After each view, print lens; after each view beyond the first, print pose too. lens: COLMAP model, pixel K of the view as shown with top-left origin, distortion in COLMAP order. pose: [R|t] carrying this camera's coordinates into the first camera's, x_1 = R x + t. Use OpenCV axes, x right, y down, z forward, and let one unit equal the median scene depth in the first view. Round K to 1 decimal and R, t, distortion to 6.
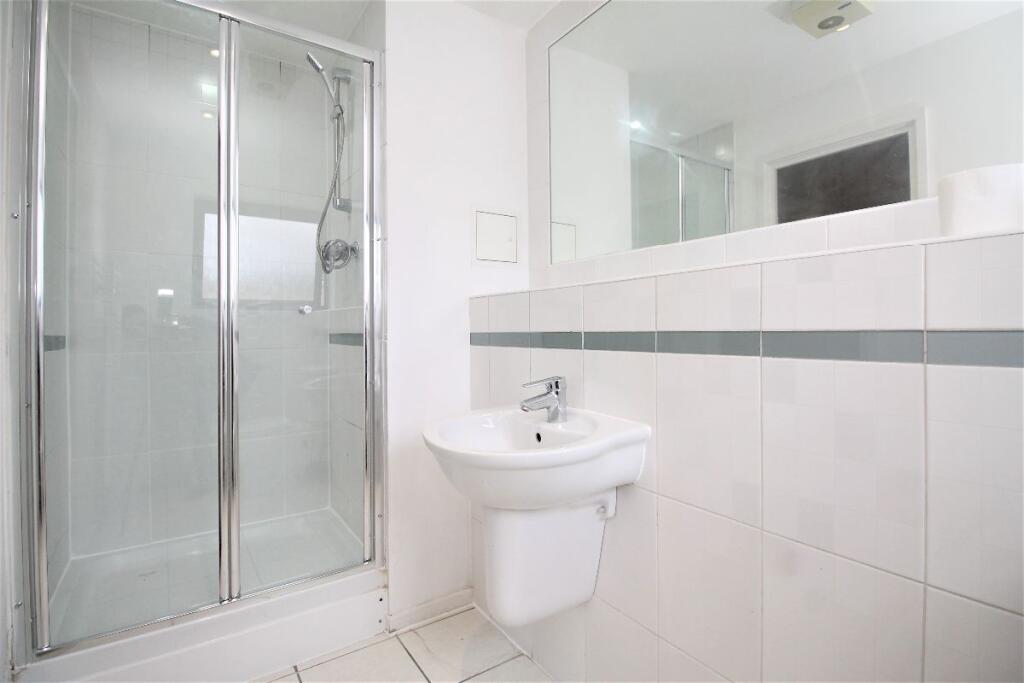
lens RADIAL K [[479.5, 0, 511.8], [0, 479.5, 333.9], [0, 0, 1]] dist [-0.000428, -0.000389]
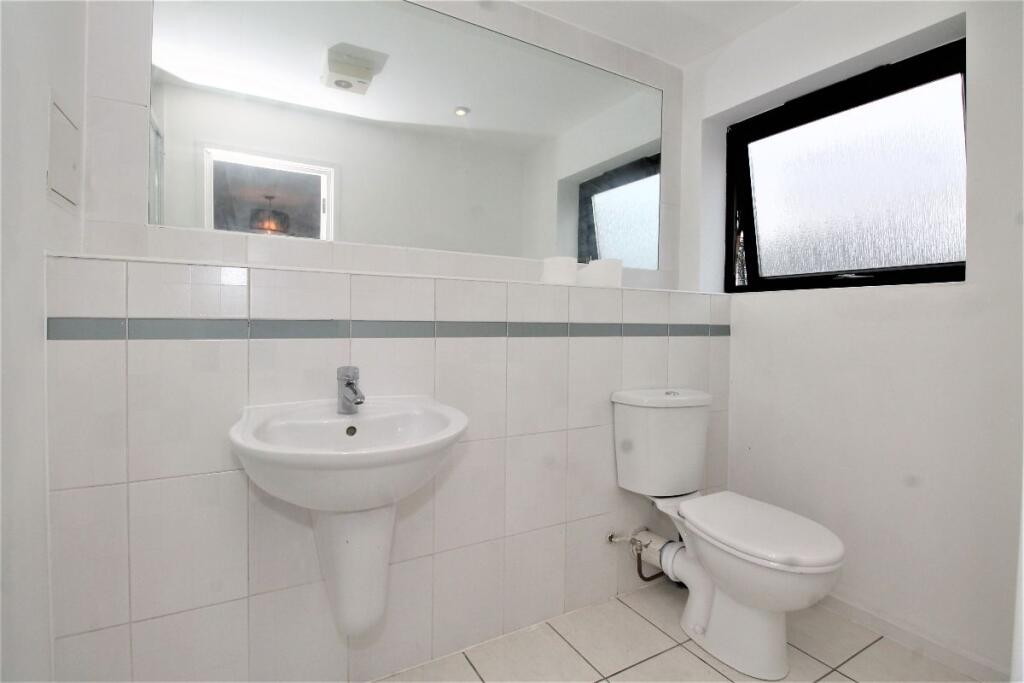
lens RADIAL K [[479.5, 0, 511.8], [0, 479.5, 333.9], [0, 0, 1]] dist [-0.000428, -0.000389]
pose [[0.080487, -0.017232, 0.996607, -1.033639], [-0.007649, 0.999810, 0.017905, 0.004818], [-0.996726, -0.009064, 0.080340, 1.015435]]
